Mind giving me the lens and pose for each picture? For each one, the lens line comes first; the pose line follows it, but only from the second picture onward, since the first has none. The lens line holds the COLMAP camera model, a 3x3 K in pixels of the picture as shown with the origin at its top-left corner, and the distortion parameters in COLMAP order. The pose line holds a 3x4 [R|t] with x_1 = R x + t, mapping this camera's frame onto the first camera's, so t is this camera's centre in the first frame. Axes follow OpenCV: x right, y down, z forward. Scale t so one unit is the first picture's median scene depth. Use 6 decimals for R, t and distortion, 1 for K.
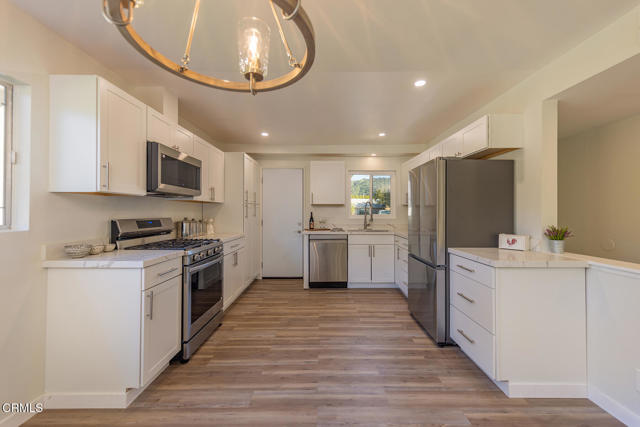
lens RADIAL K [[253.5, 0, 321.9], [0, 253.5, 209.5], [0, 0, 1]] dist [0.001371, 0.000140]
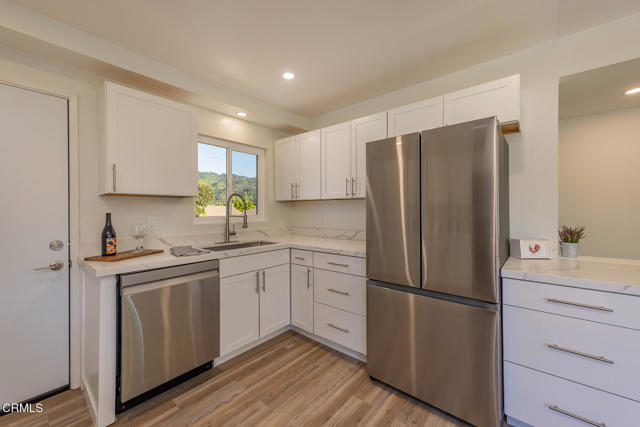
lens RADIAL K [[253.5, 0, 321.9], [0, 253.5, 209.5], [0, 0, 1]] dist [0.001371, 0.000140]
pose [[0.646763, -0.002313, 0.762687, -0.263249], [-0.000631, 0.999993, 0.003568, 0.005190], [-0.762691, -0.002789, 0.646758, 1.003708]]
